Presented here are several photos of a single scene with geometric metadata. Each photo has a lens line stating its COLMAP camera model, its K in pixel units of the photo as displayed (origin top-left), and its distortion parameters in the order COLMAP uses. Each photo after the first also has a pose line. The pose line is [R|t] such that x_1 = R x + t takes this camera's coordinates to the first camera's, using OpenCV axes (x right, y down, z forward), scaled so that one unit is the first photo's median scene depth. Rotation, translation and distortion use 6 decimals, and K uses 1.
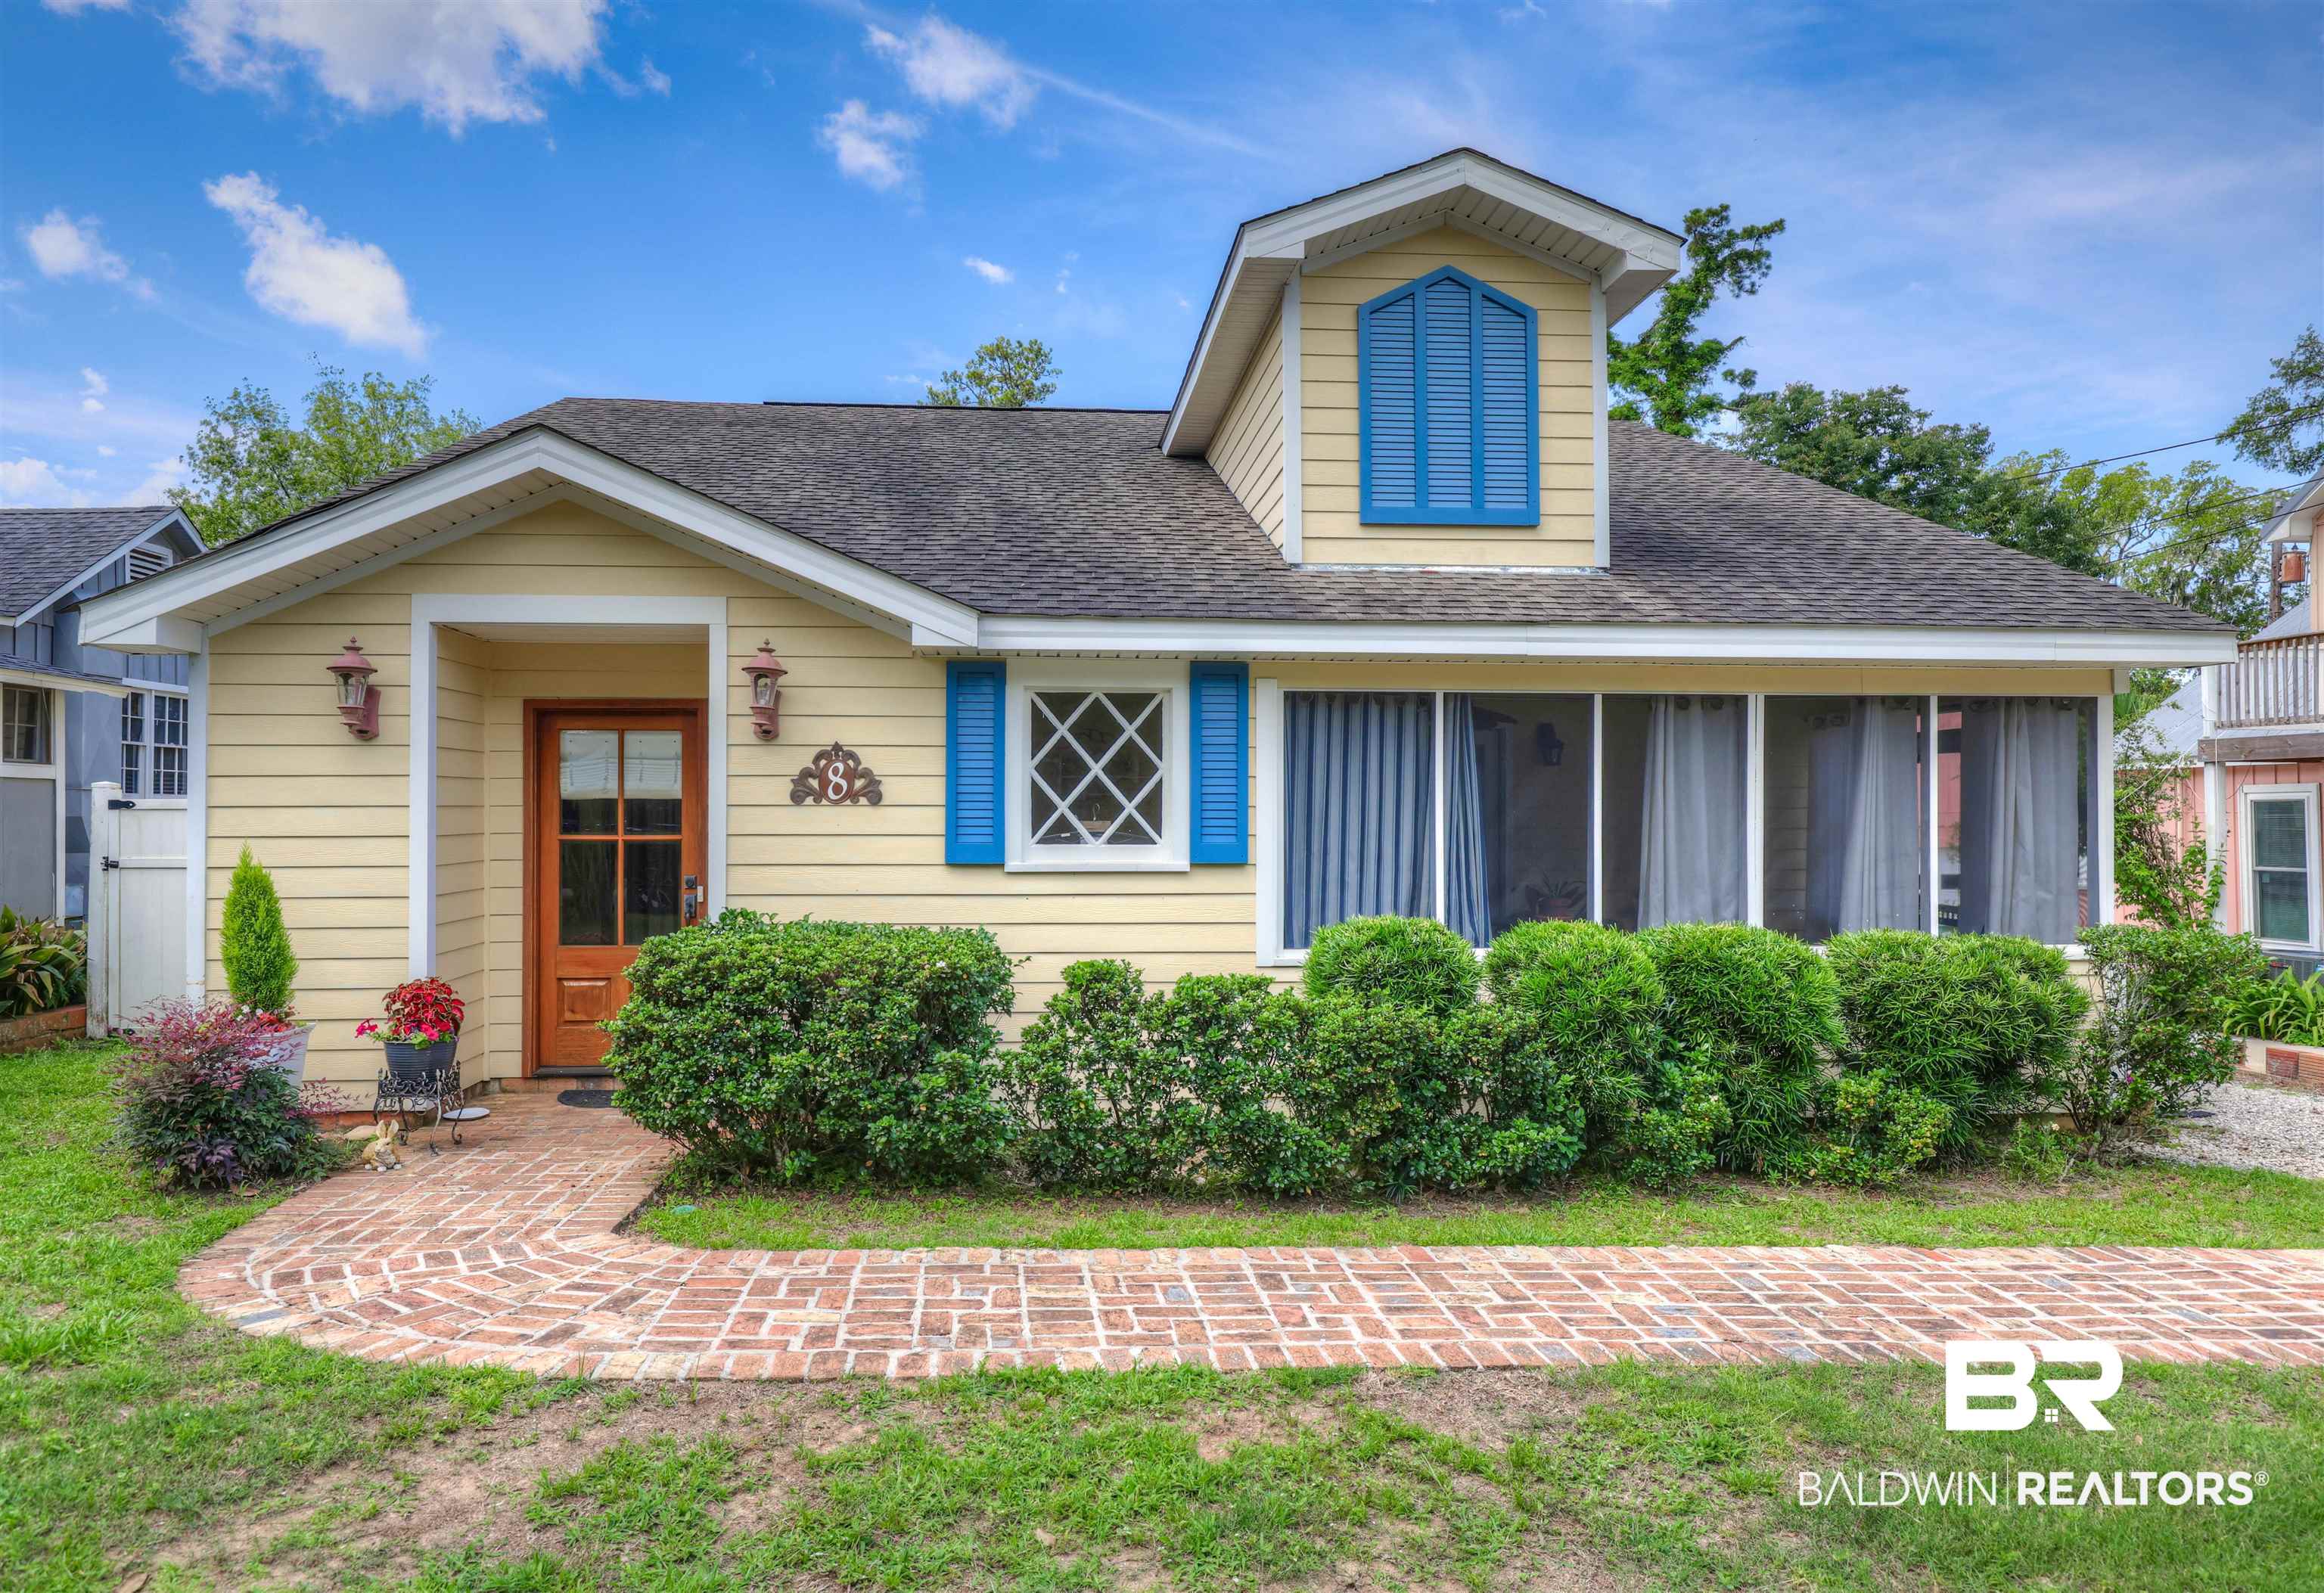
lens RADIAL K [[1455.4, 0, 1152.5], [0, 1455.4, 791.9], [0, 0, 1]] dist [0.001548, 0.000986]
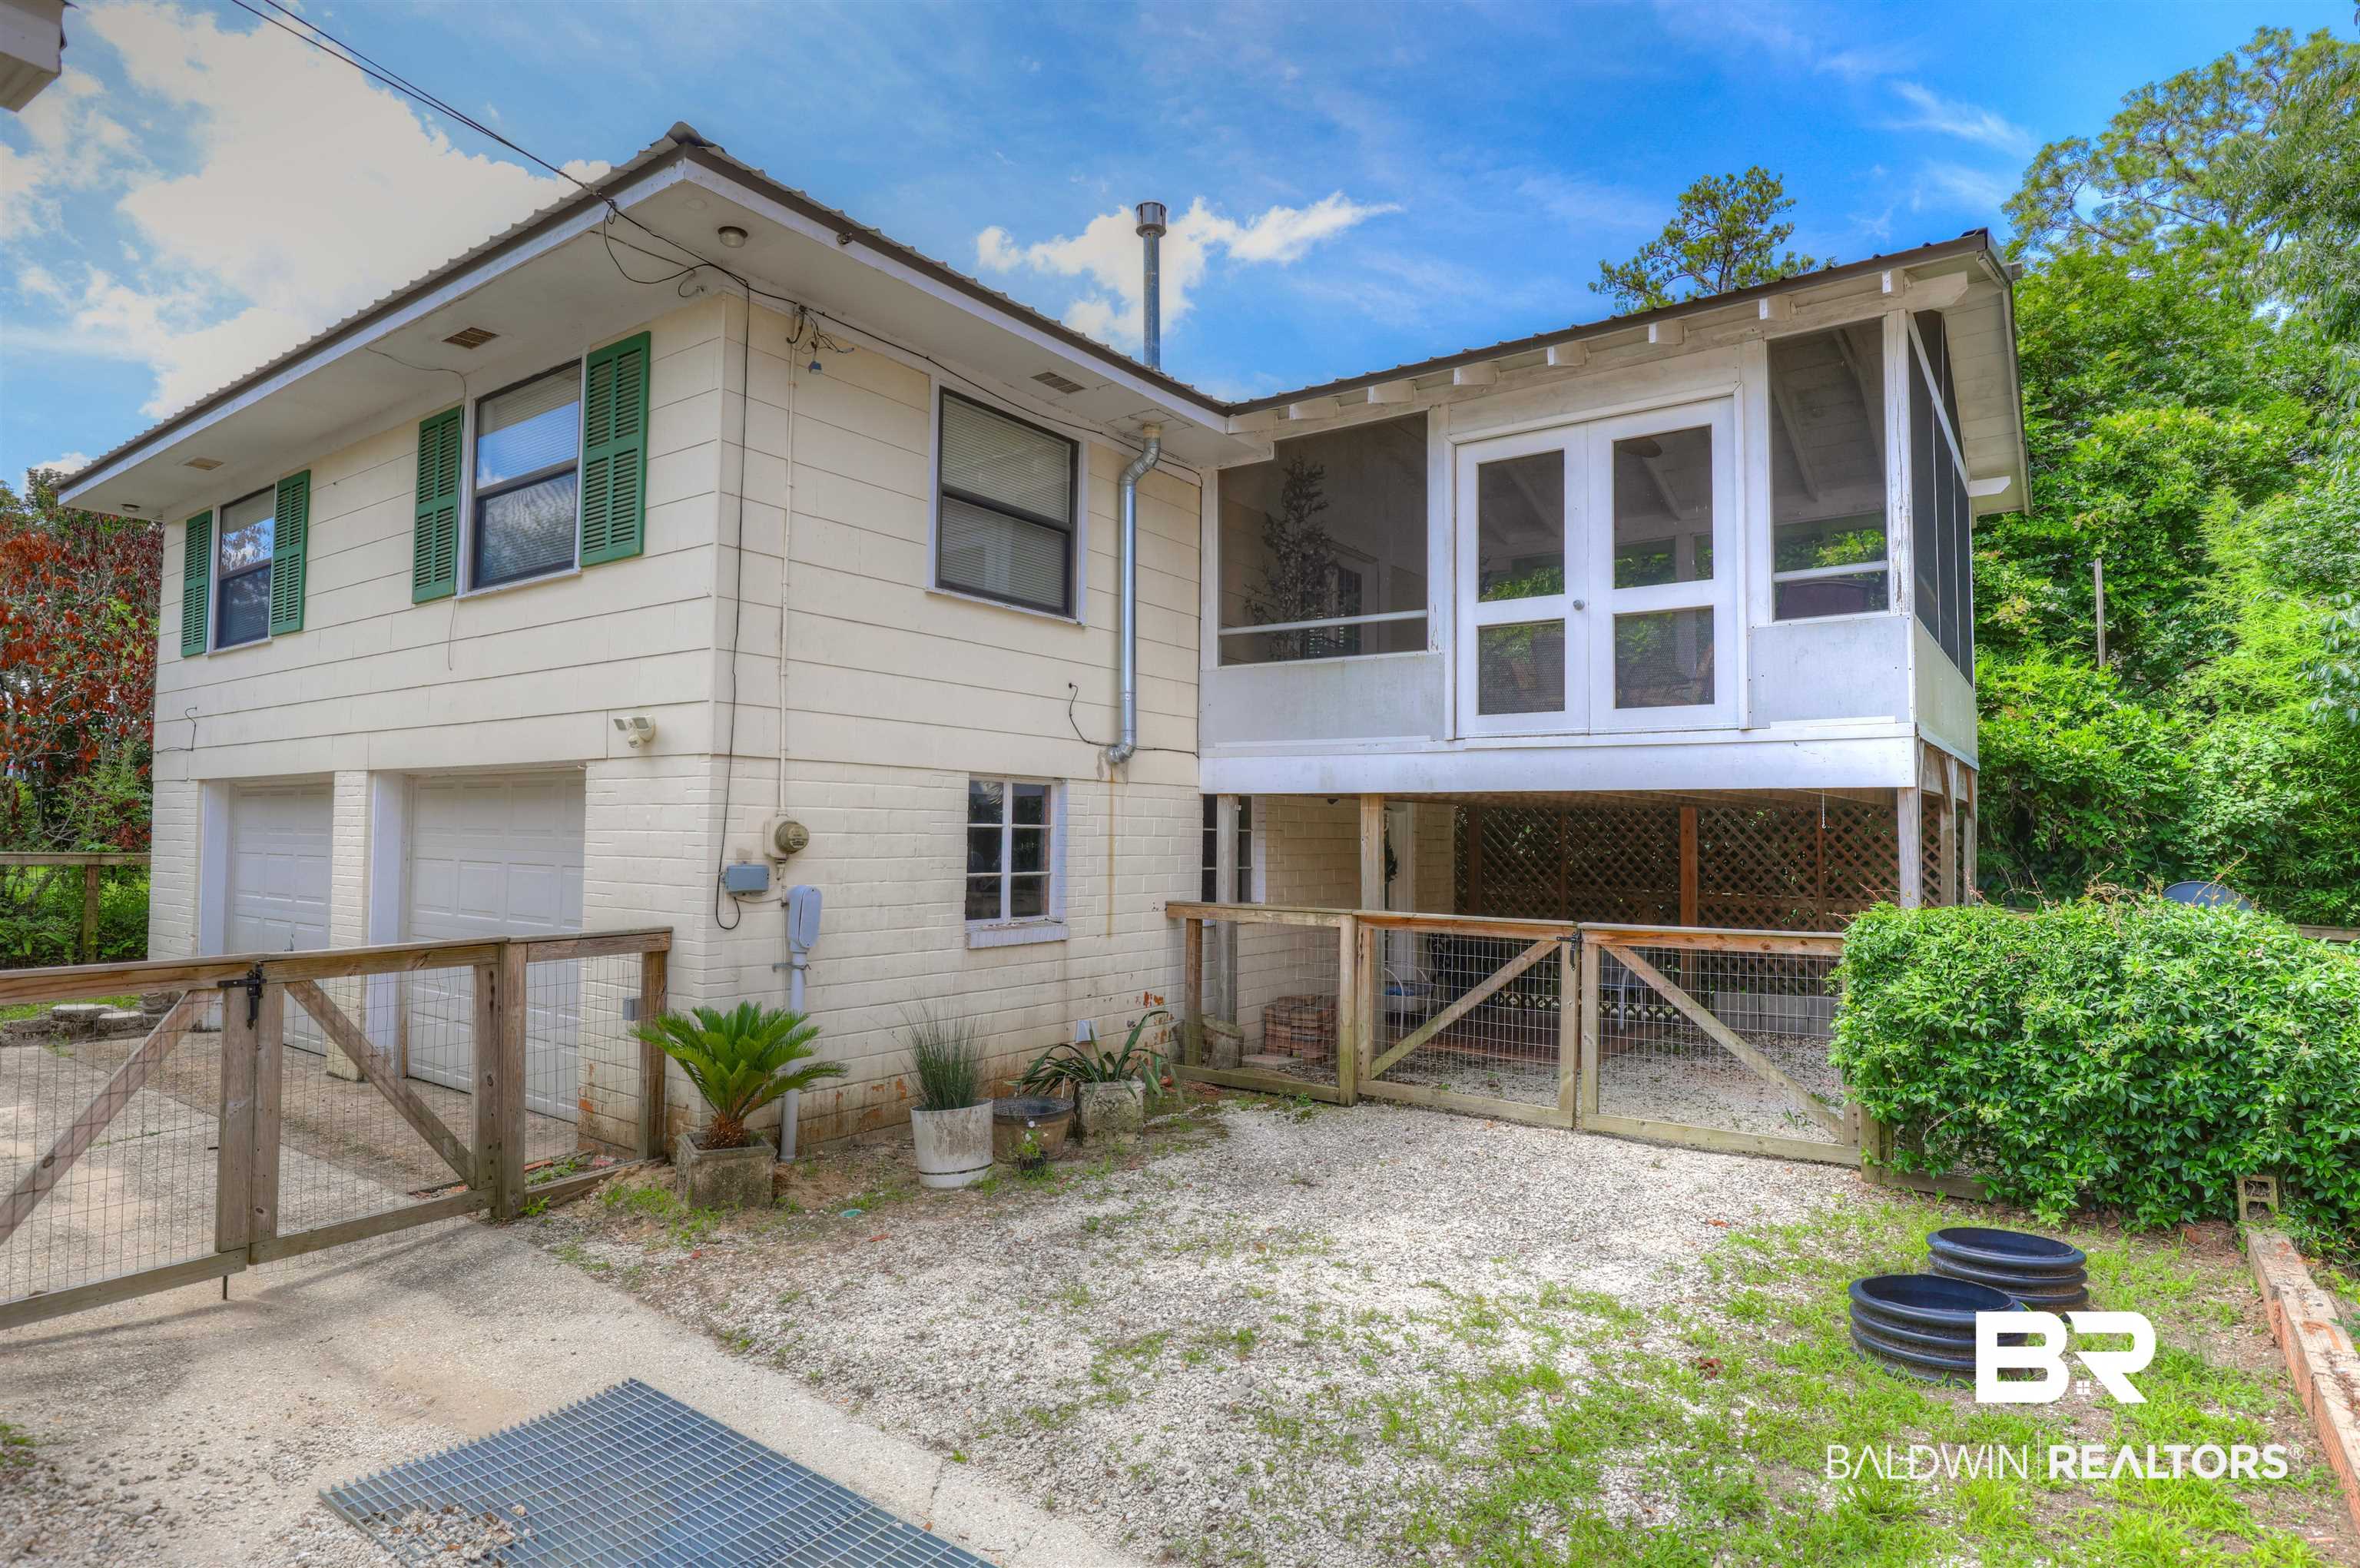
lens RADIAL K [[1237.9, 0, 1181.7], [0, 1237.9, 786.1], [0, 0, 1]] dist [-0.005356, -0.001439]
pose [[0.766869, -0.025375, -0.641302, 0.965799], [0.006396, 0.999471, -0.031899, 0.193487], [0.641772, 0.020361, 0.766626, 3.771629]]
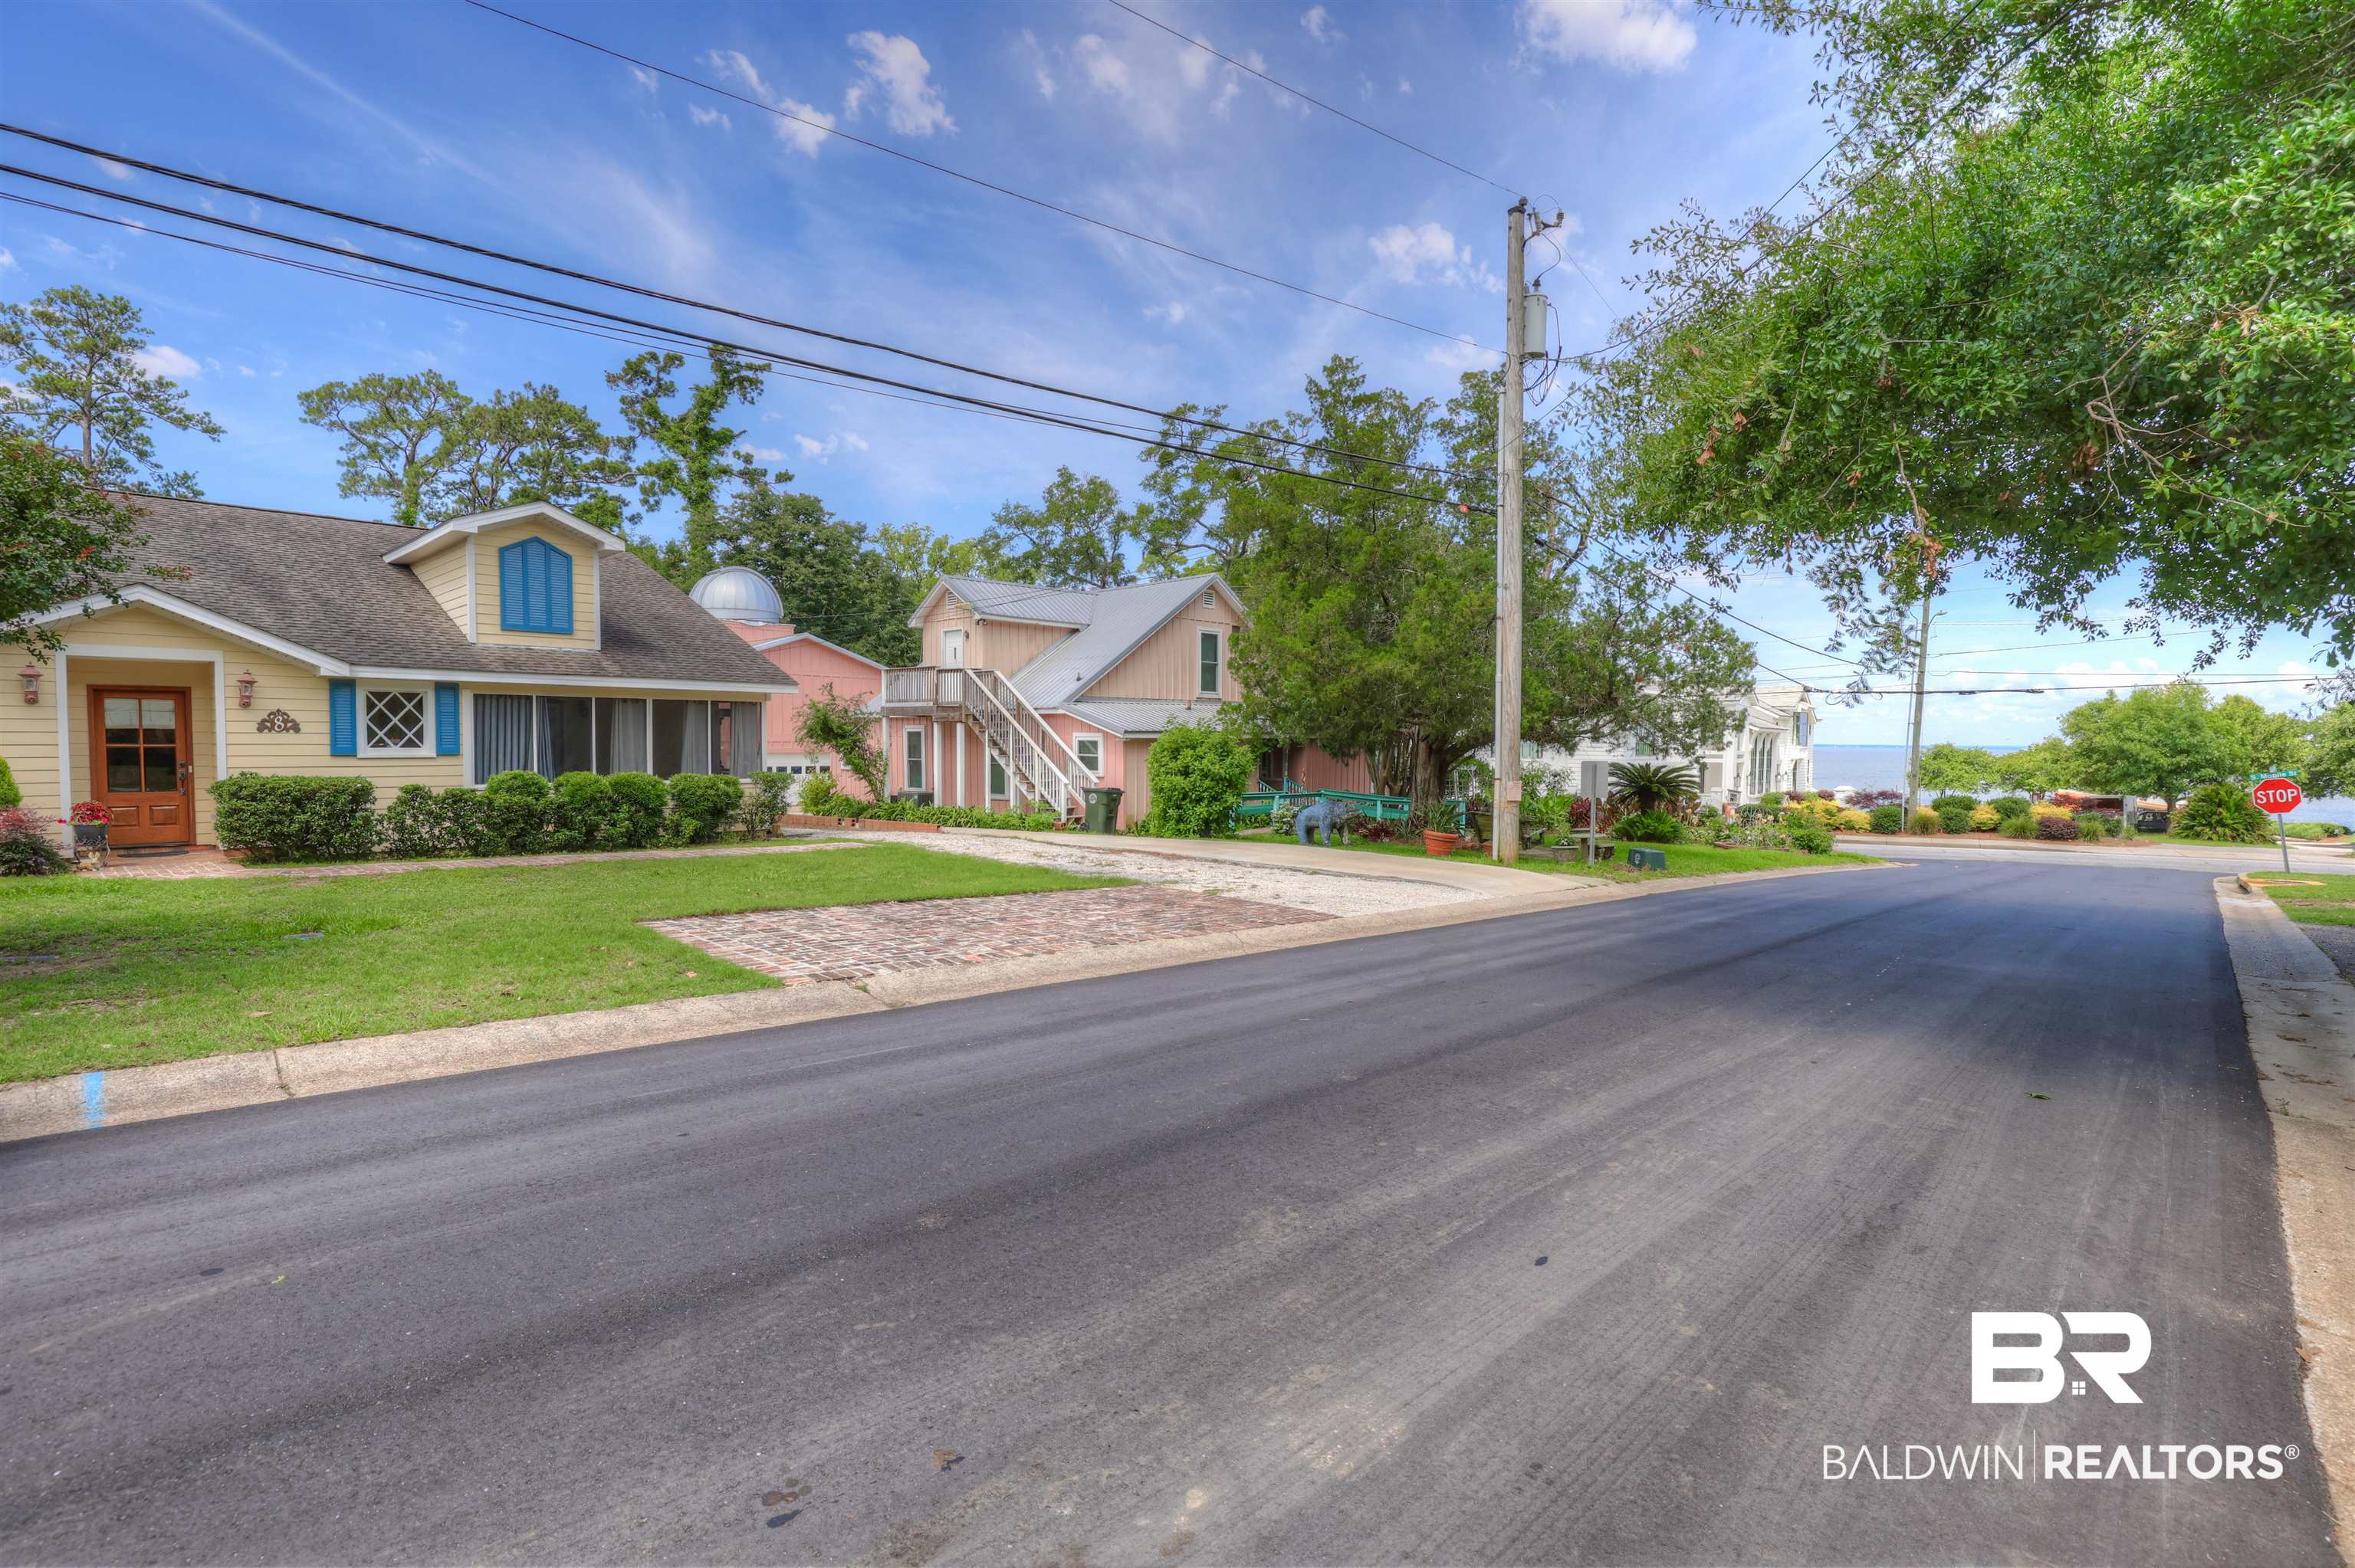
lens RADIAL K [[1078.2, 0, 1155.5], [0, 1078.2, 788.2], [0, 0, 1]] dist [-0.020006, -0.000185]
pose [[0.751582, -0.024890, 0.659169, -0.290205], [-0.019621, 0.998002, 0.060056, -0.036735], [-0.659347, -0.058070, 0.749593, -1.456980]]
